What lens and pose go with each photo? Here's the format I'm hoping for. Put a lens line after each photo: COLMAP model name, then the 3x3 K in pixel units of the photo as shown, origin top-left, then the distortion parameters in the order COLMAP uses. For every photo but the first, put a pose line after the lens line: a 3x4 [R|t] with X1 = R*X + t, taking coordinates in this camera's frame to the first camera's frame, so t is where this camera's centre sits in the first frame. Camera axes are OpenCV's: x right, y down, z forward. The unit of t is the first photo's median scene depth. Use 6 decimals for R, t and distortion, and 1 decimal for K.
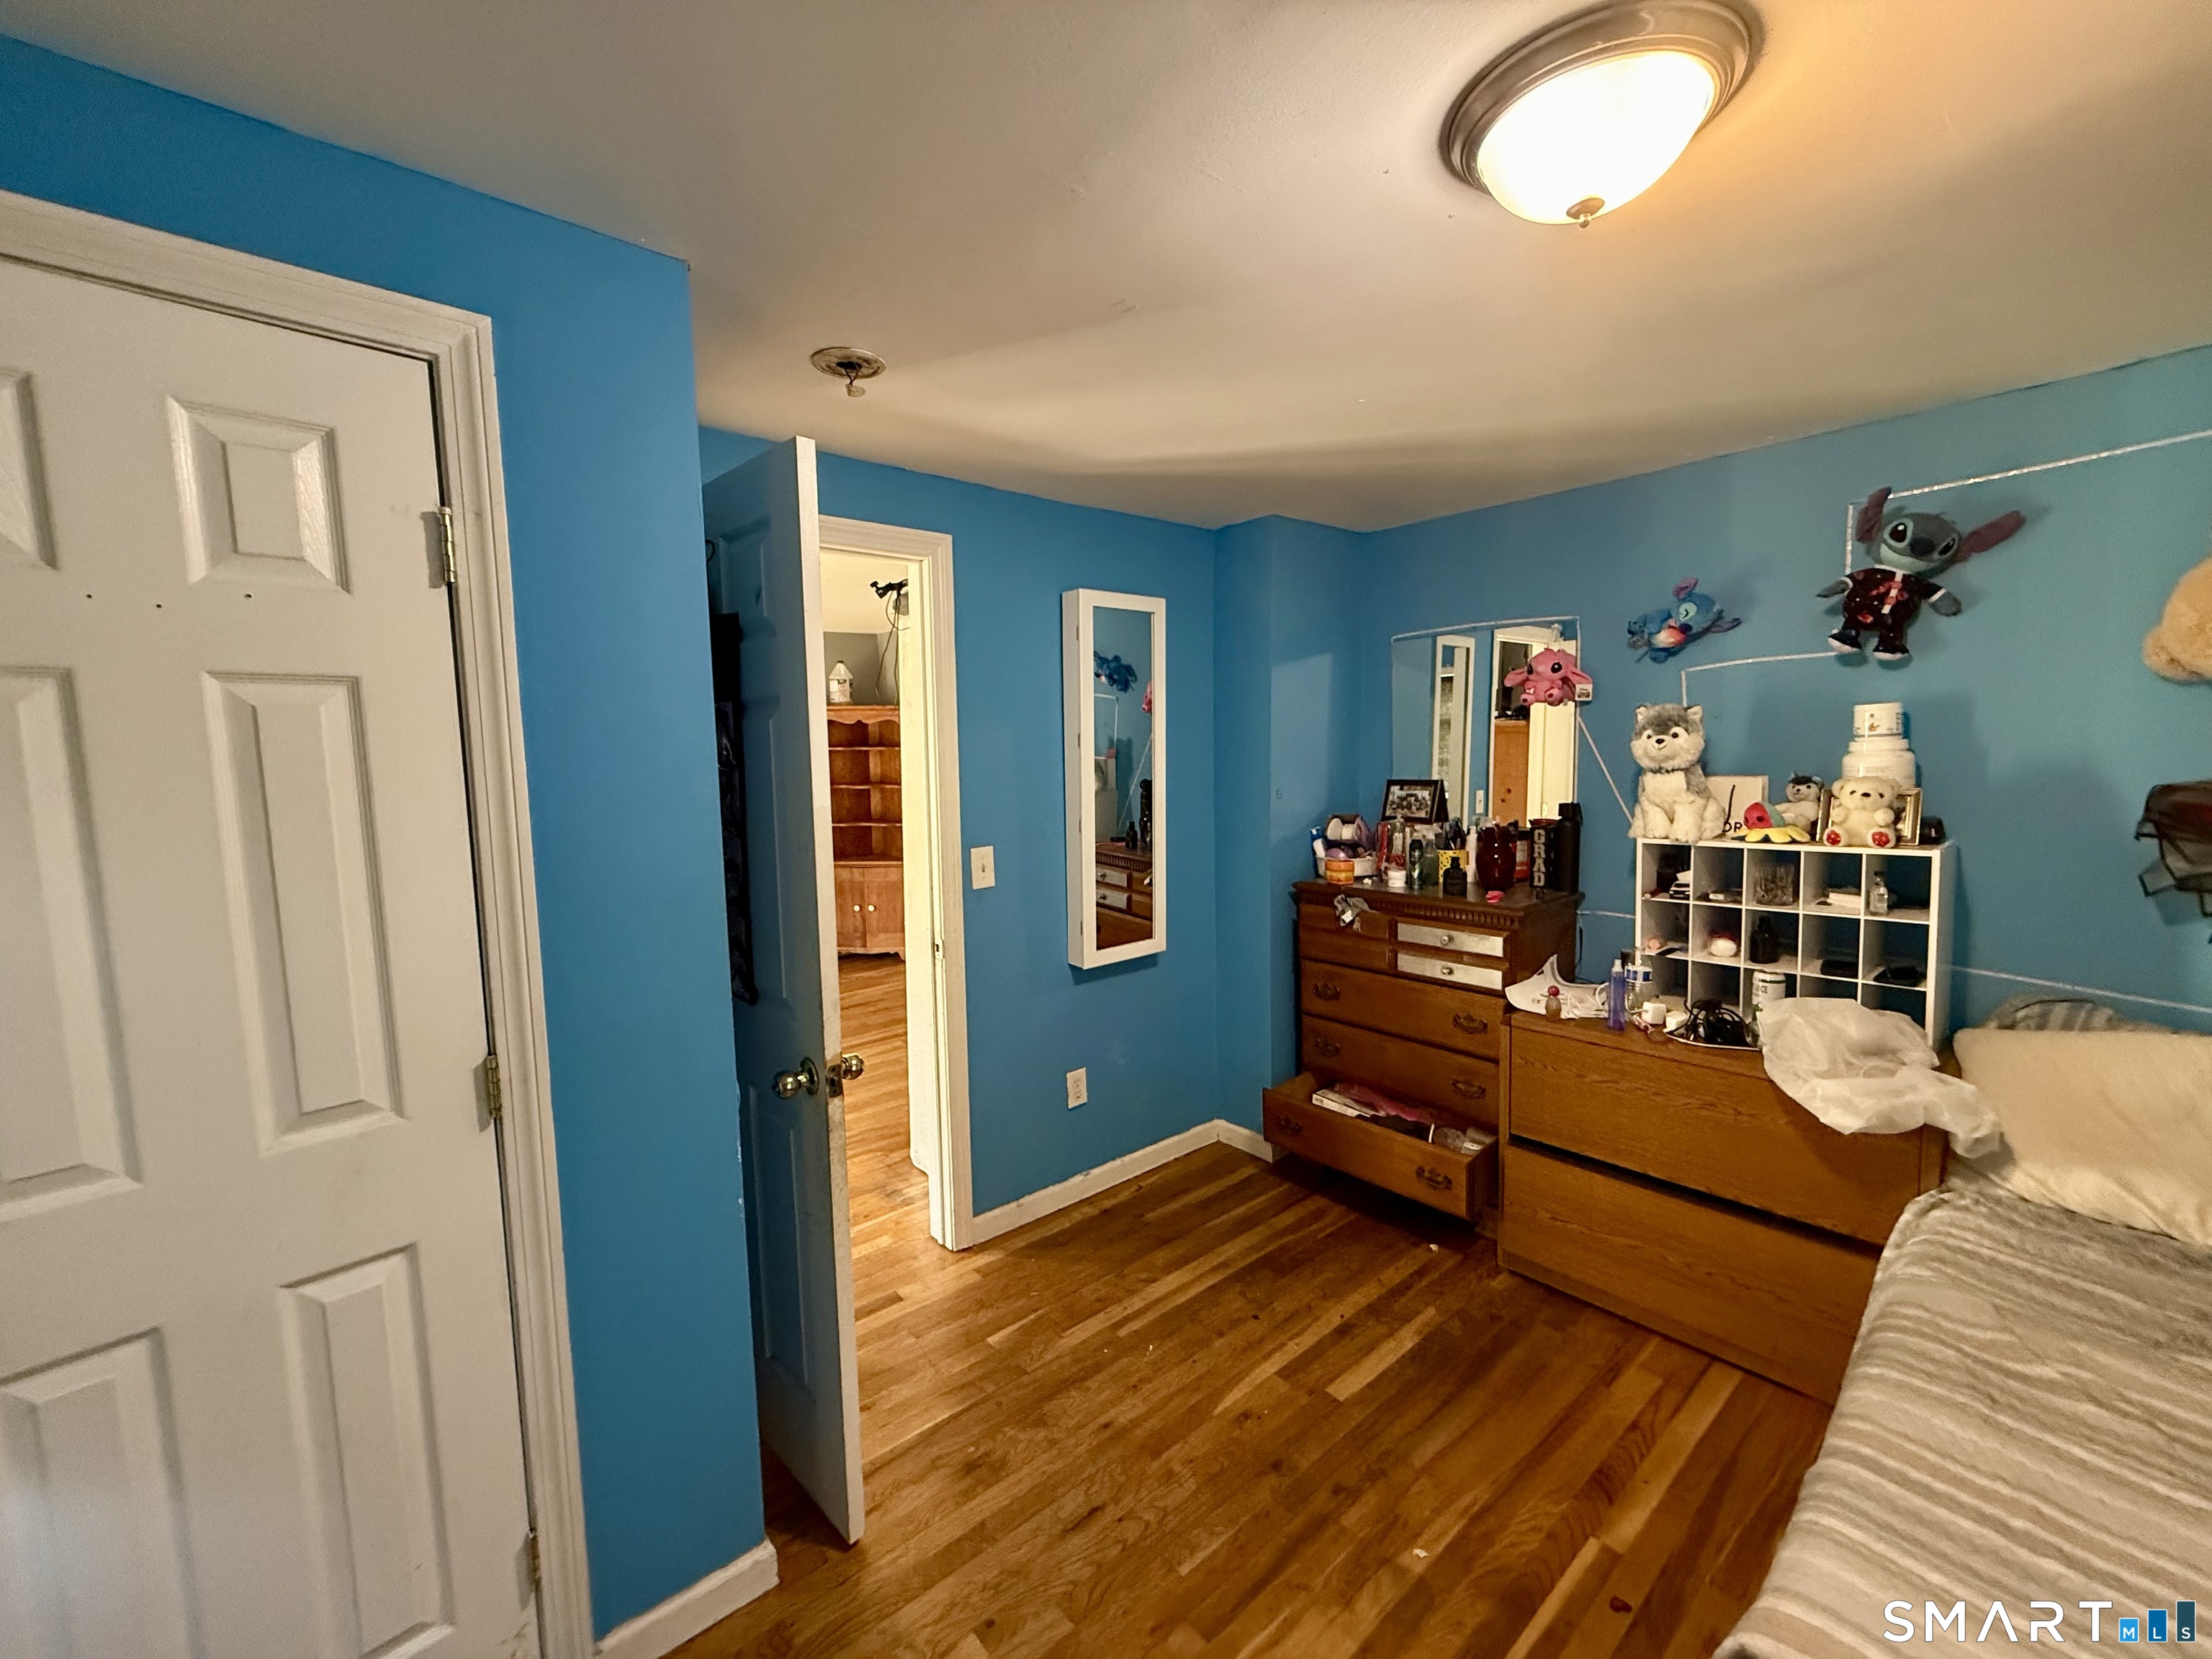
lens RADIAL K [[879.2, 0, 1102.5], [0, 879.2, 828.3], [0, 0, 1]] dist [0.000344, -0.000051]
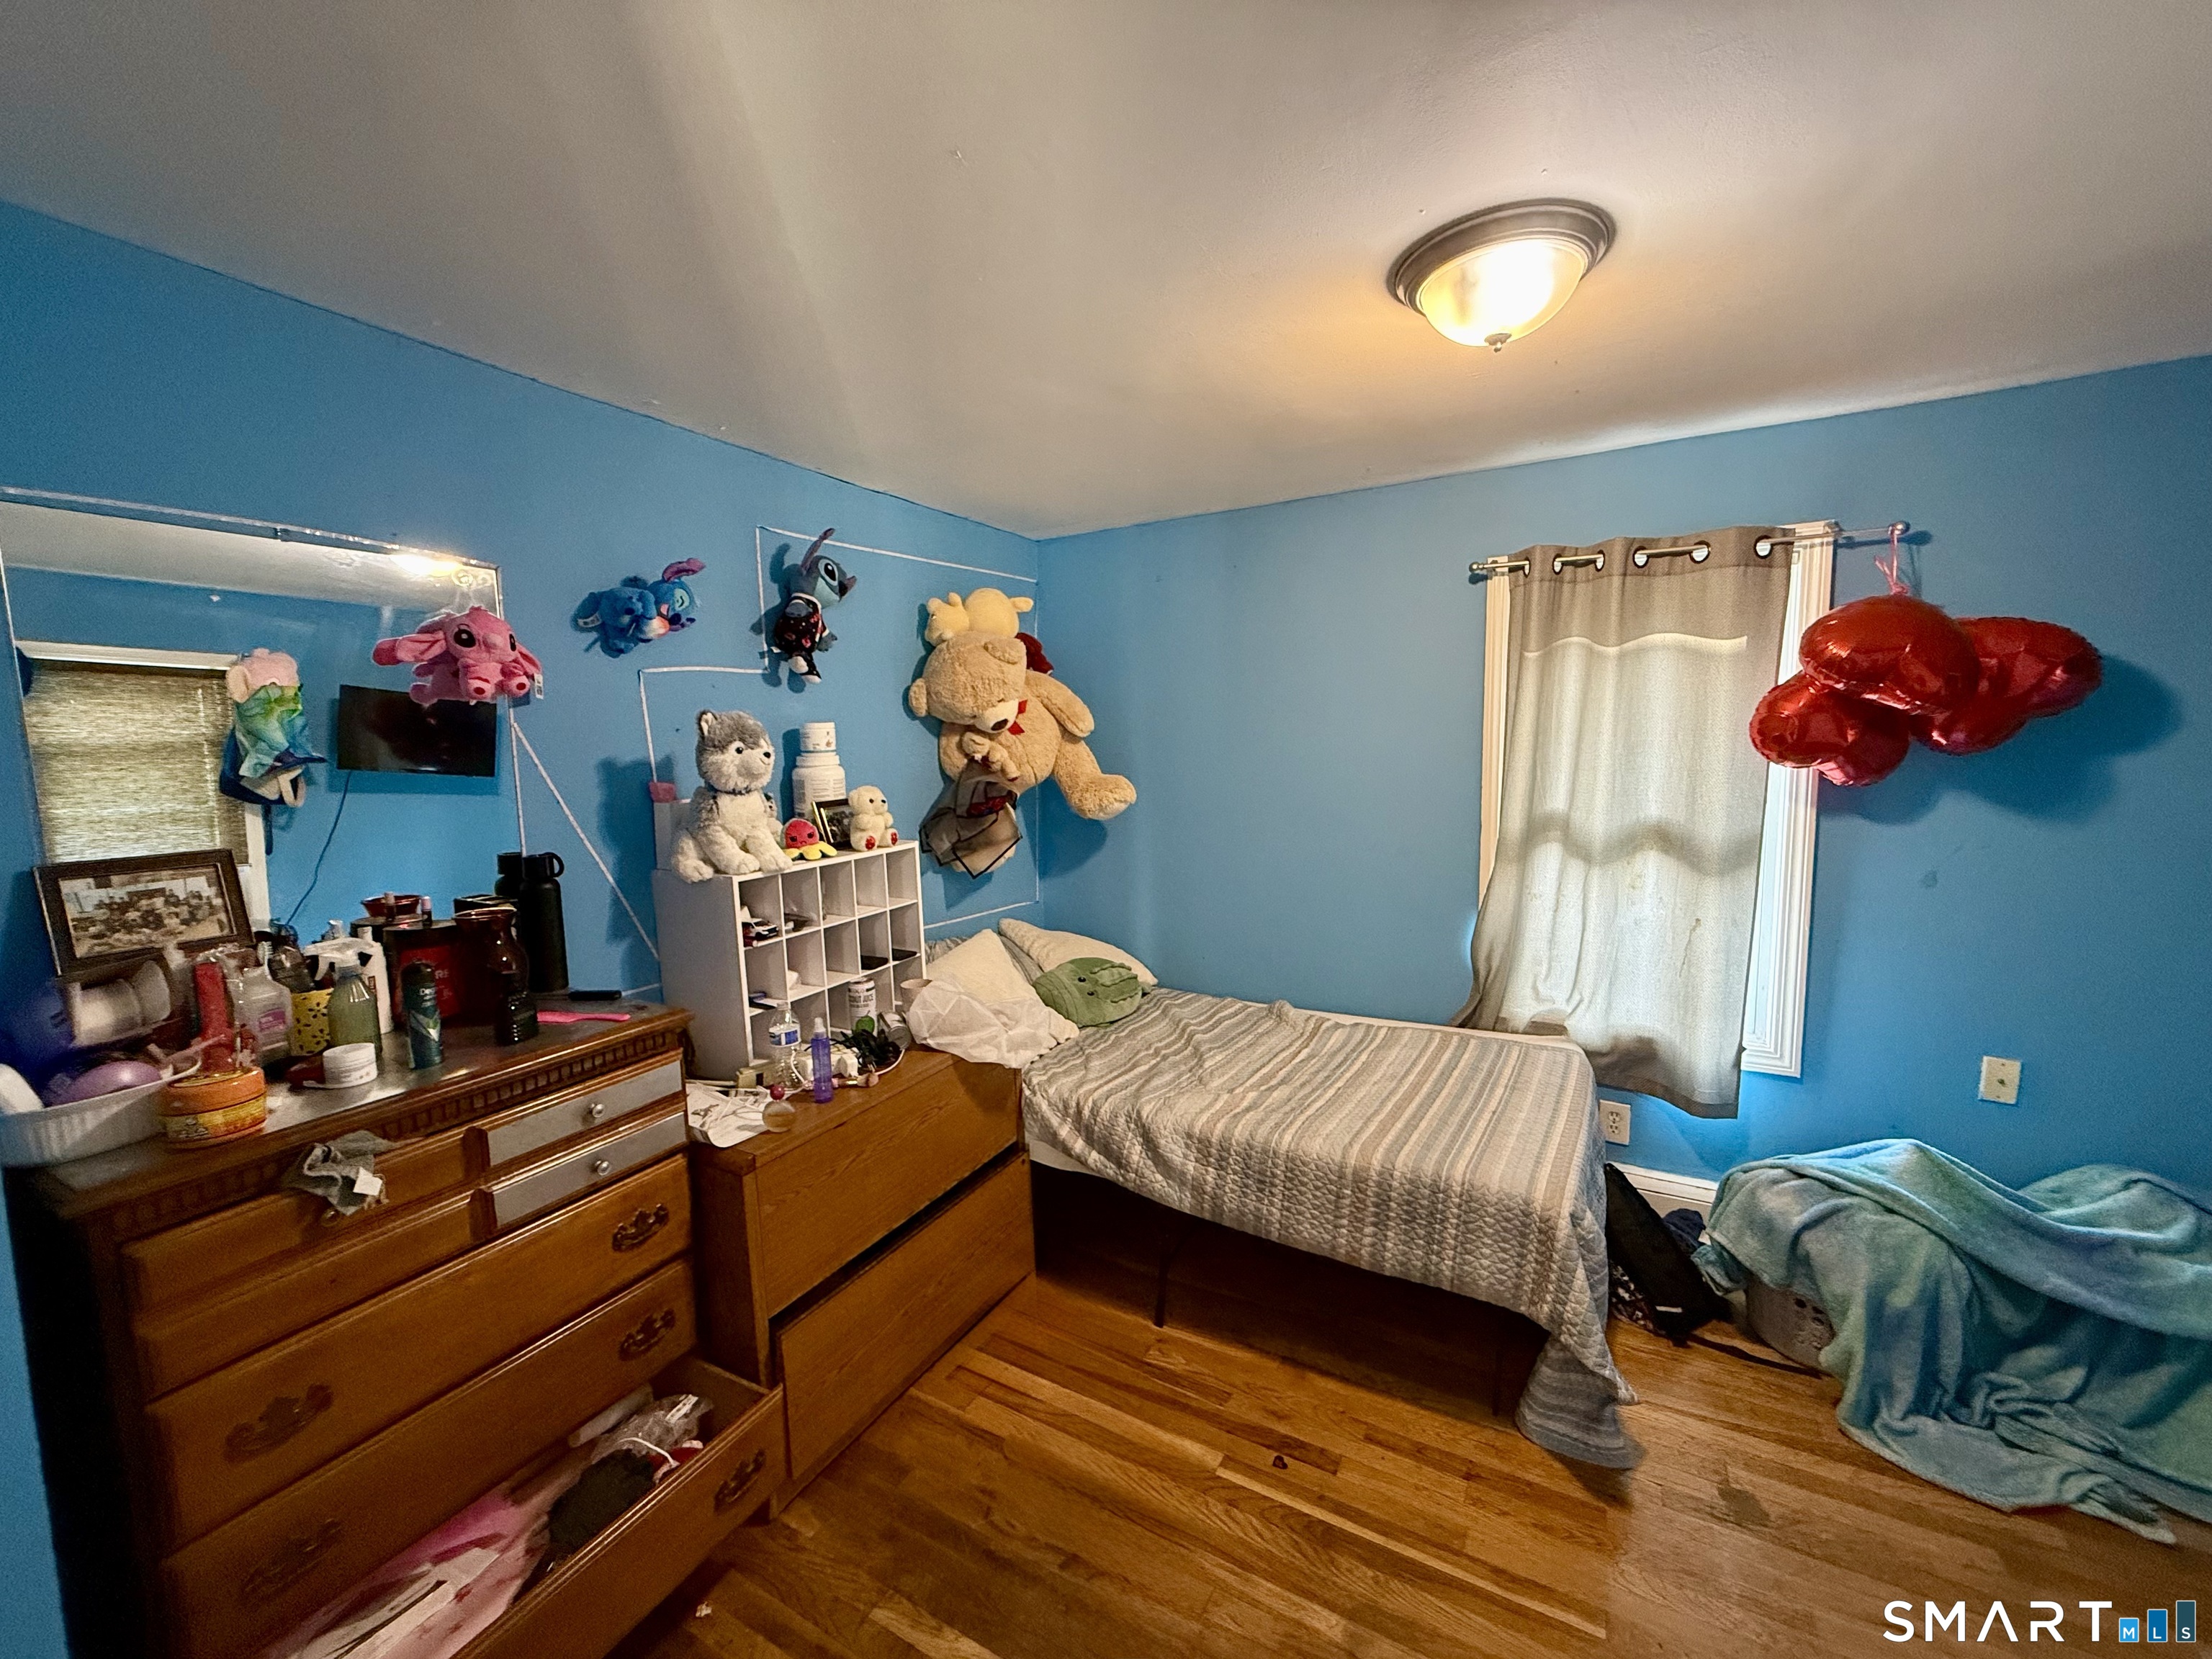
lens RADIAL K [[879.2, 0, 1105.2], [0, 879.2, 834.2], [0, 0, 1]] dist [0.000344, -0.000051]
pose [[-0.327161, -0.067374, 0.942564, -0.257330], [0.121431, 0.986188, 0.112641, -0.077465], [-0.937134, 0.151308, -0.314460, 0.943079]]
